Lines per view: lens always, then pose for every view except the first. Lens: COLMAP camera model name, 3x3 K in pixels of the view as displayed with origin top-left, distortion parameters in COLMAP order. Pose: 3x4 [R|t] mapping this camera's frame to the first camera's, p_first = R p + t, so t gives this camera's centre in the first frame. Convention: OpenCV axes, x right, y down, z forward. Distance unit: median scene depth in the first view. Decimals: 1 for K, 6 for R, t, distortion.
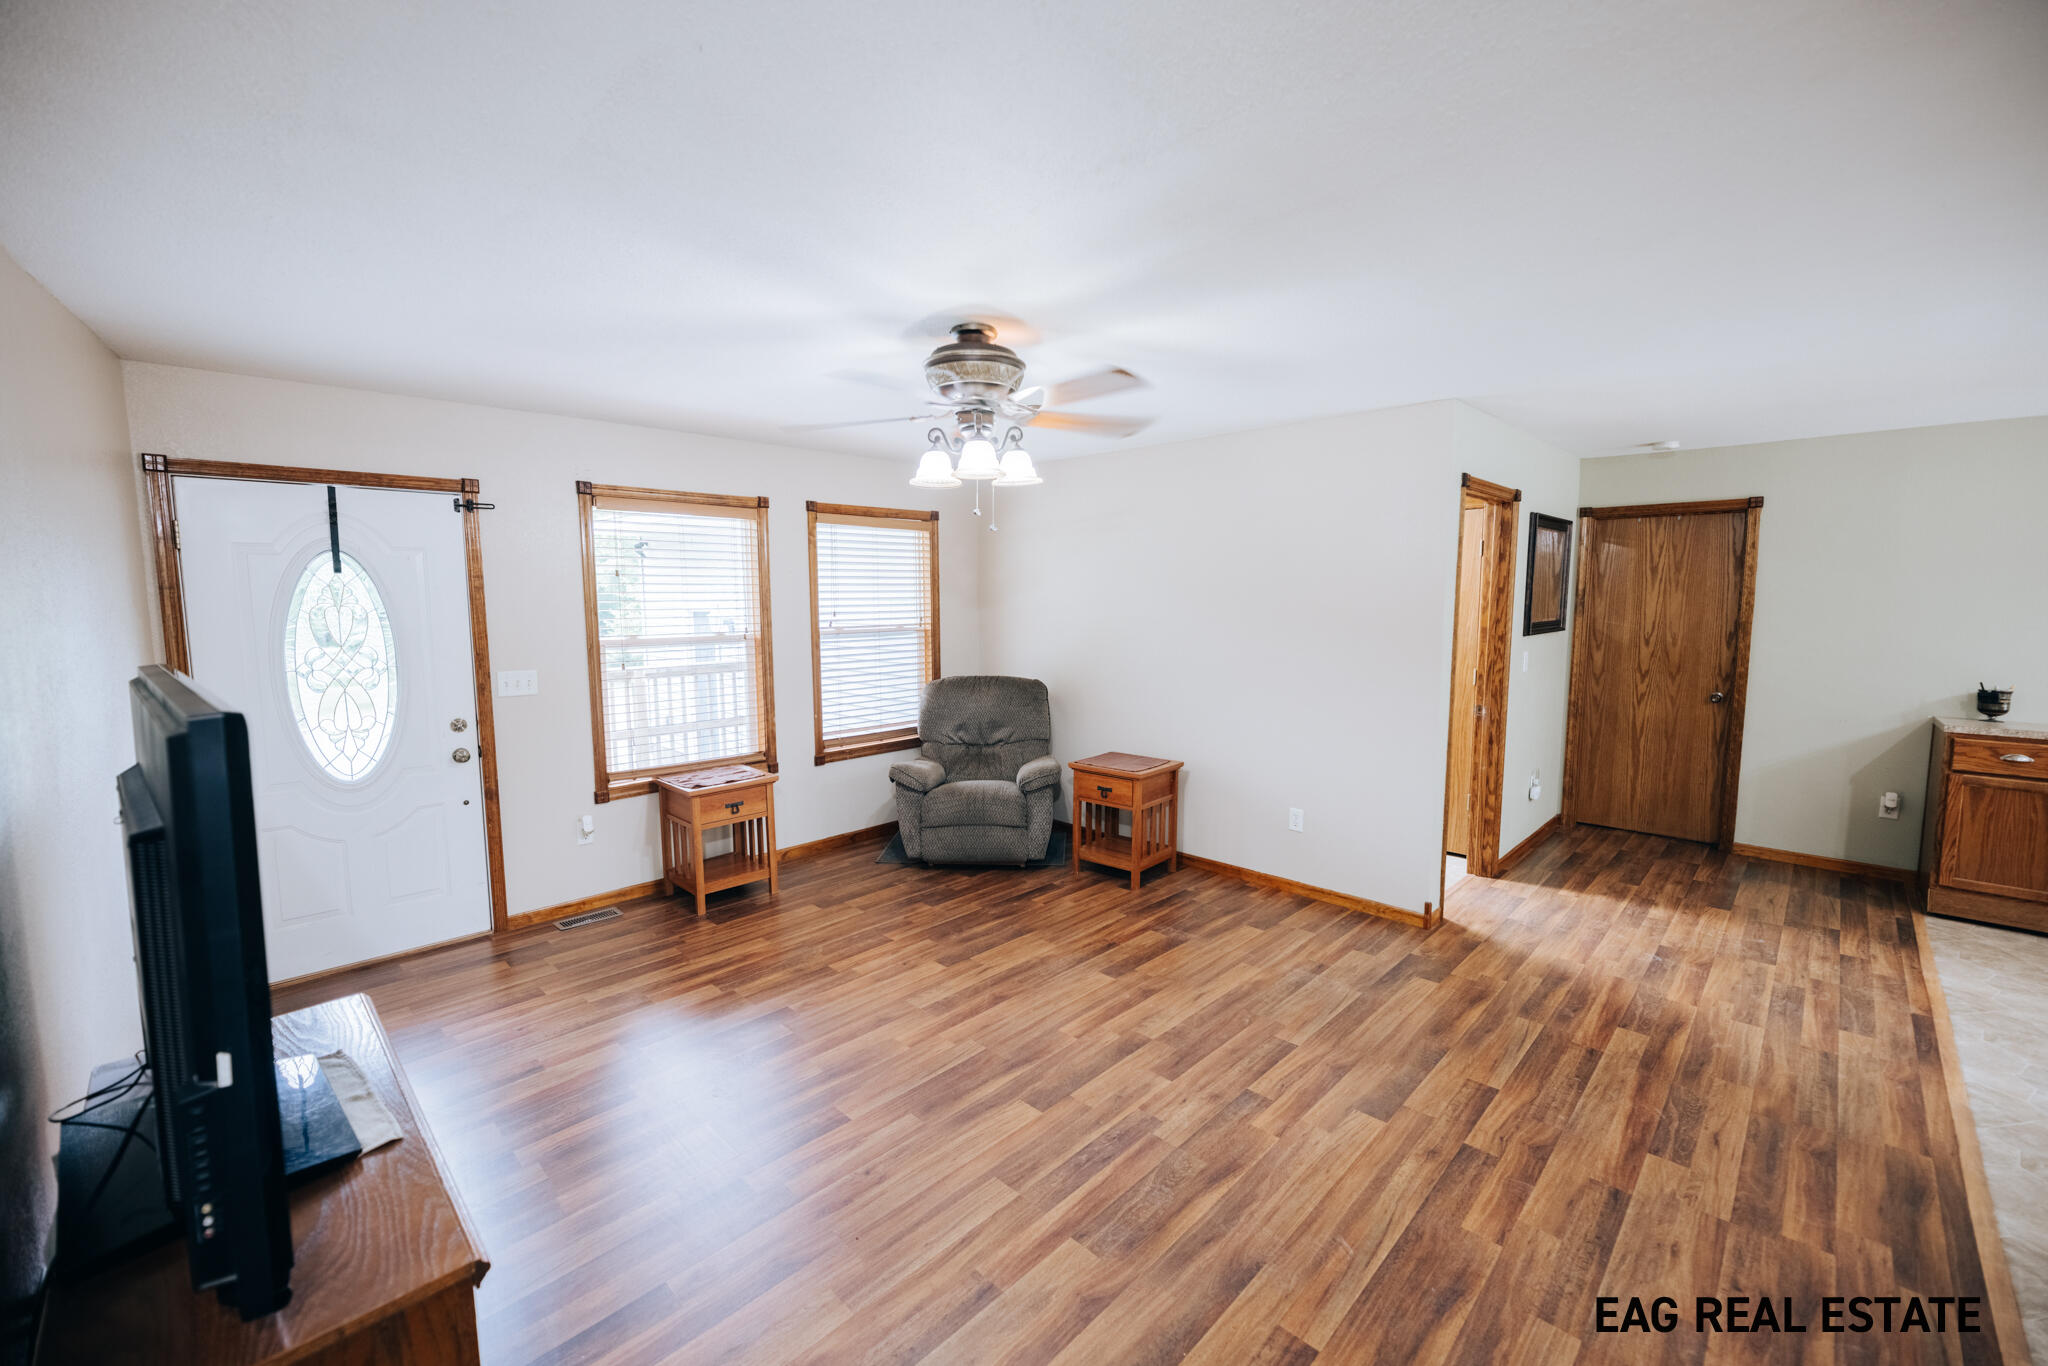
lens RADIAL K [[825.0, 0, 1019.4], [0, 825.0, 674.9], [0, 0, 1]] dist [0.001385, -0.004097]
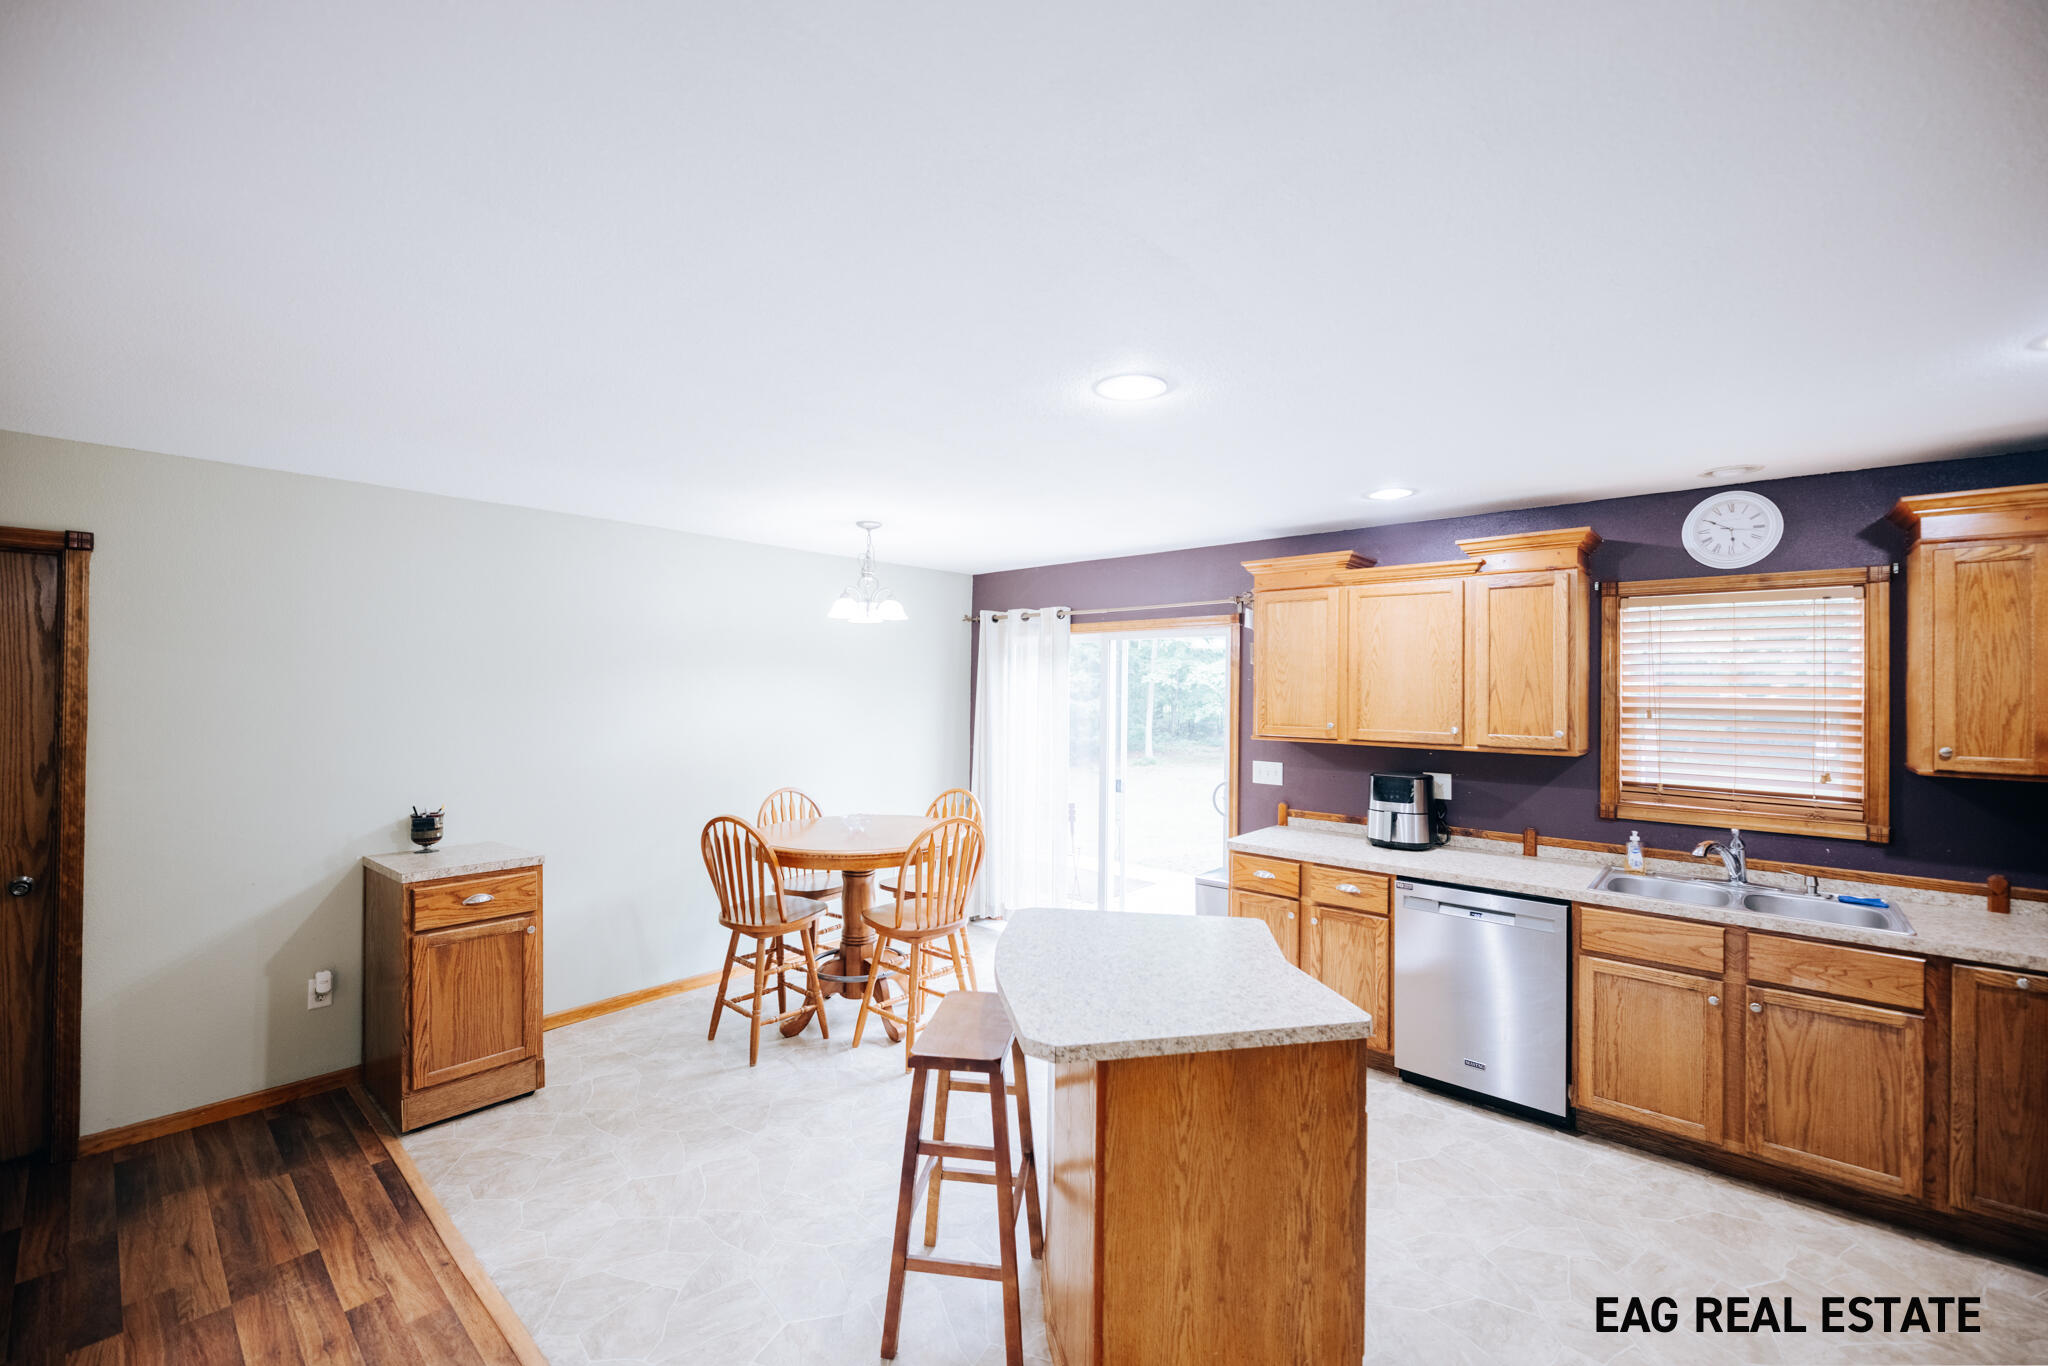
lens RADIAL K [[820.3, 0, 1021.1], [0, 820.3, 680.2], [0, 0, 1]] dist [0.000123, -0.003582]
pose [[-0.059197, 0.013421, 0.998156, 0.341424], [0.086760, 0.996195, -0.008249, -0.059434], [-0.994469, 0.086111, -0.060137, 0.462446]]
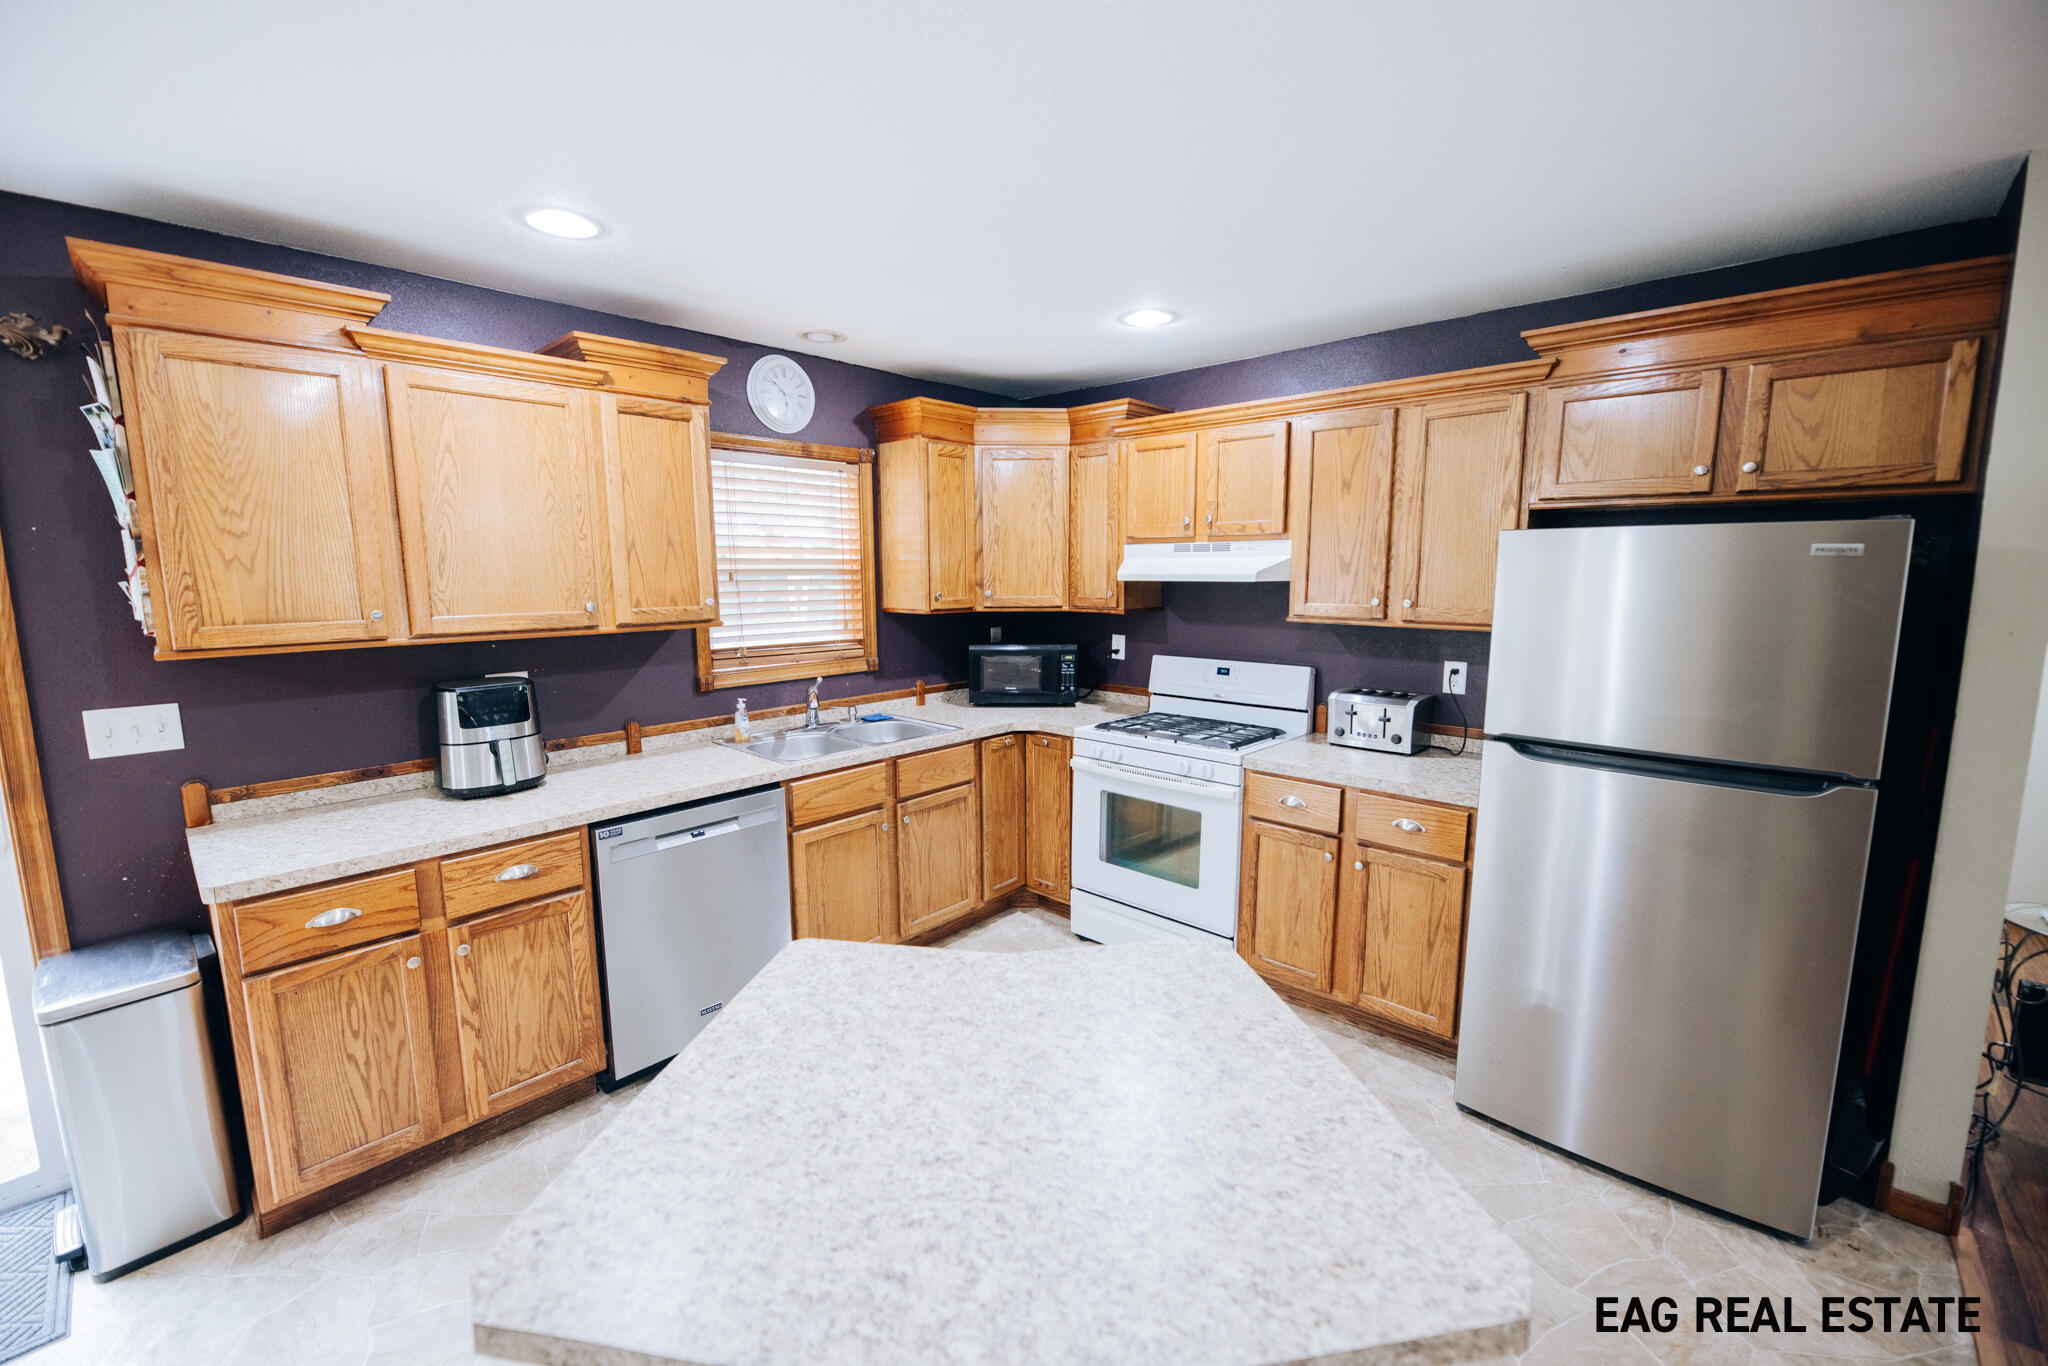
lens RADIAL K [[820.3, 0, 1021.1], [0, 820.3, 680.2], [0, 0, 1]] dist [0.000123, -0.003582]
pose [[-0.999422, 0.016125, -0.029934, 0.886173], [0.008664, 0.972100, 0.234406, -0.063348], [0.032879, 0.234011, -0.971678, 0.593260]]
